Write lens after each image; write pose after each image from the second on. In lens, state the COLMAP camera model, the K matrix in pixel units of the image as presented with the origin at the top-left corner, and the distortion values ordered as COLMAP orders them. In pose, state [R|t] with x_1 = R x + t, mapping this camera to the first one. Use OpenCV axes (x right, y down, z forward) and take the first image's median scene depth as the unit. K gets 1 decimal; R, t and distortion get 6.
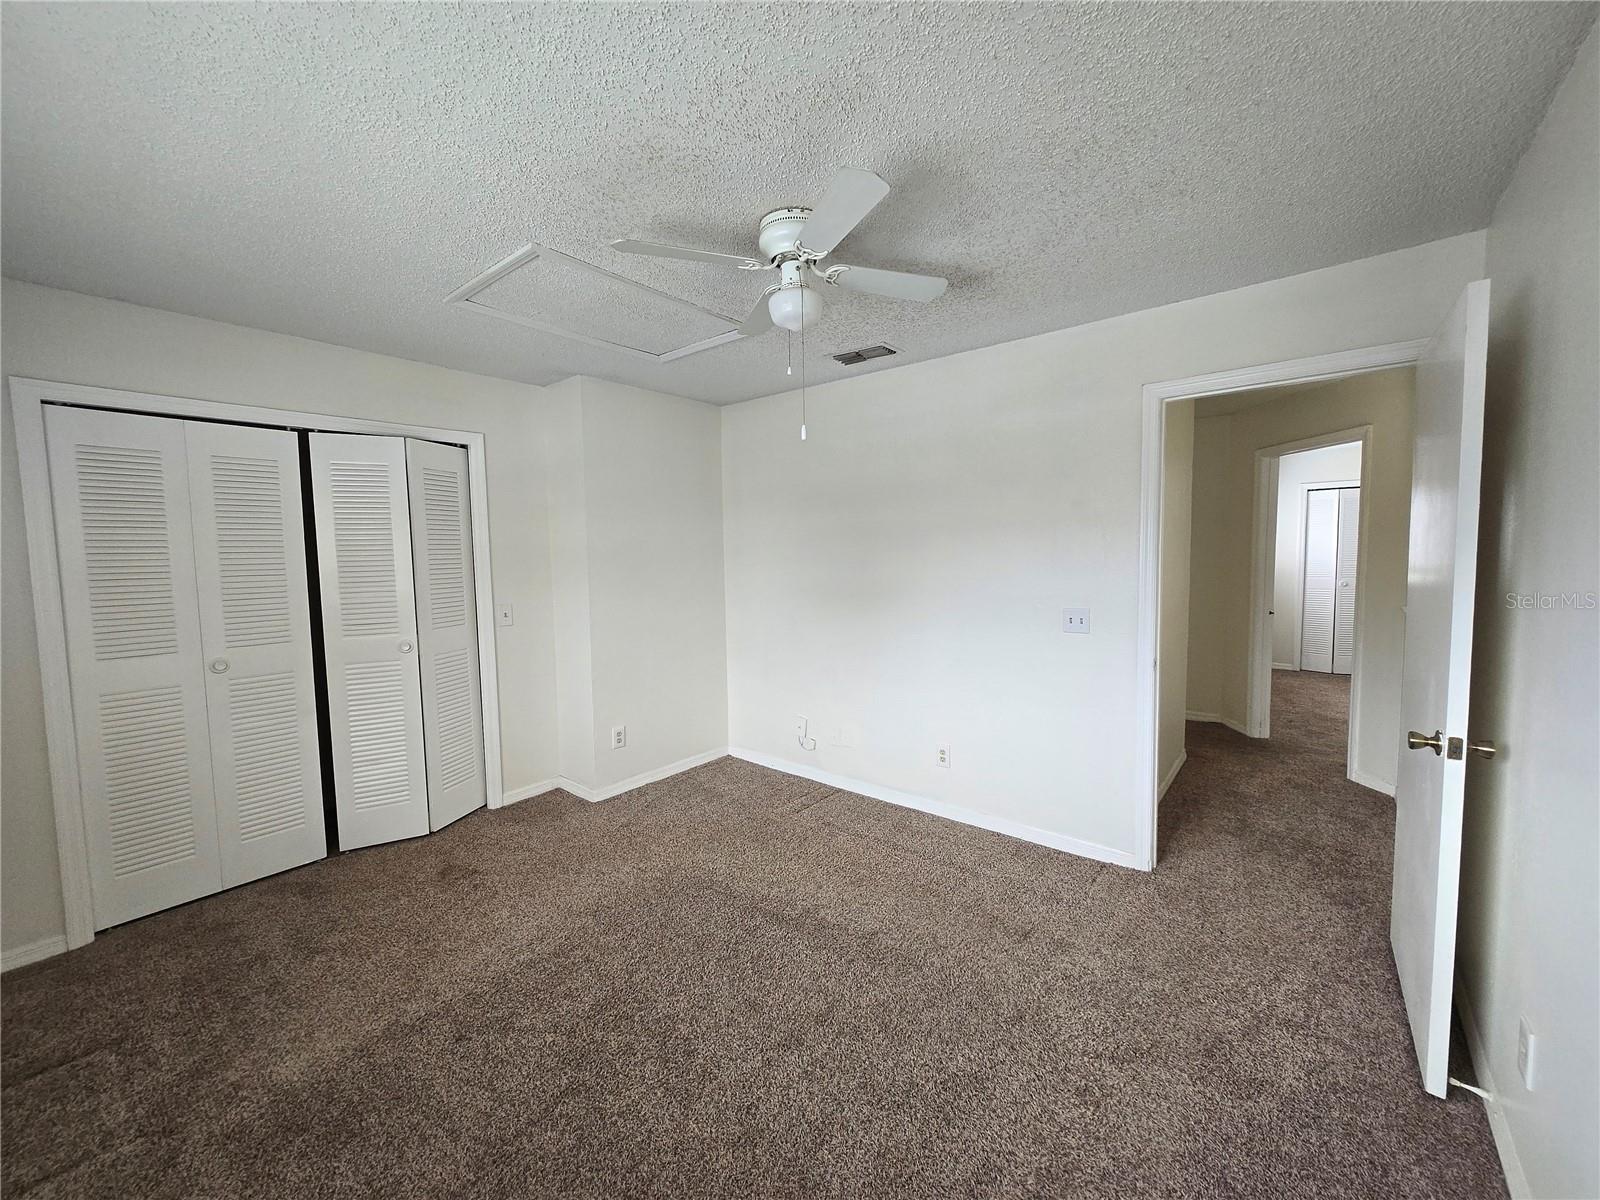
lens RADIAL K [[626.1, 0, 797.4], [0, 626.1, 595.3], [0, 0, 1]] dist [0.000597, -0.000494]
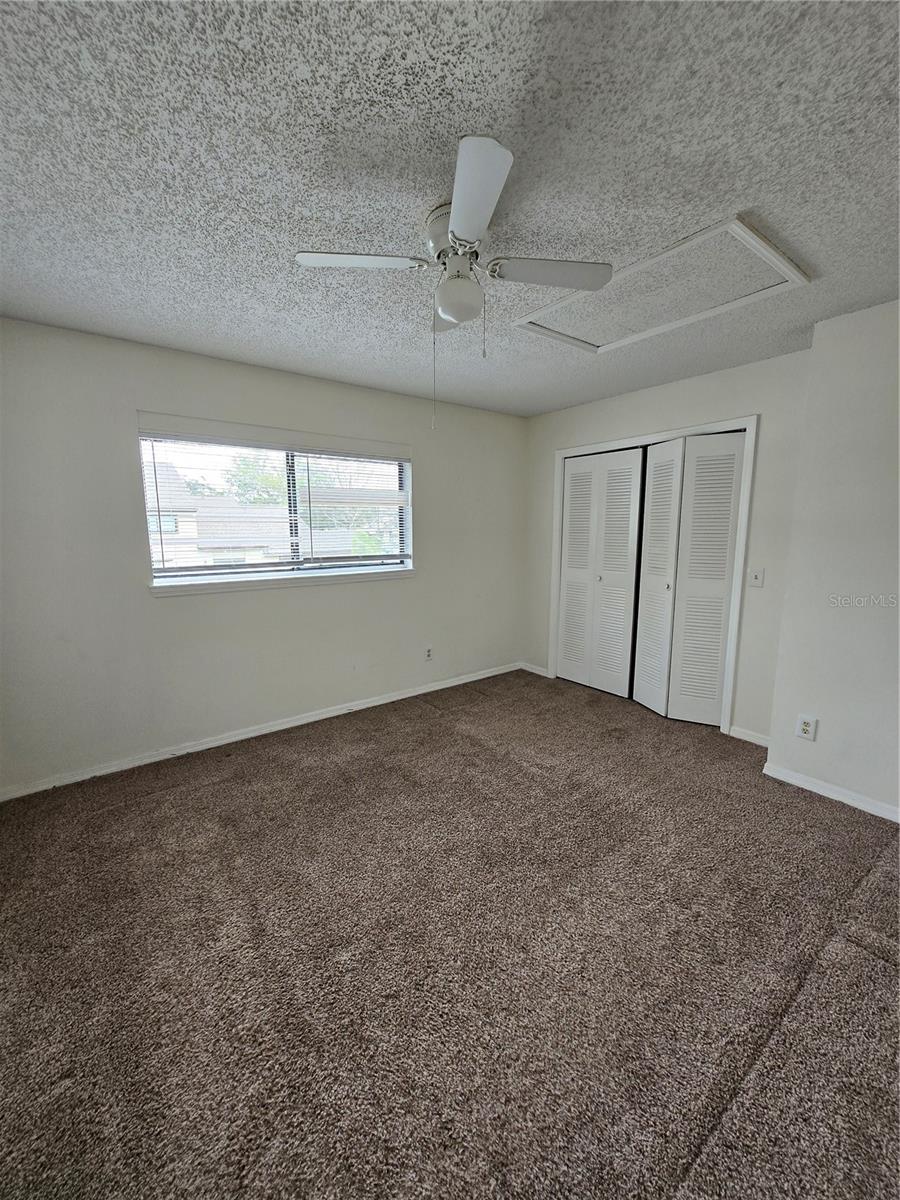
lens RADIAL K [[469.6, 0, 452.2], [0, 469.6, 600.8], [0, 0, 1]] dist [0.000597, -0.000494]
pose [[-0.234530, 0.167195, -0.957623, 0.555013], [-0.061000, 0.980626, 0.186151, -0.058585], [0.970193, 0.102073, -0.219787, 0.772649]]
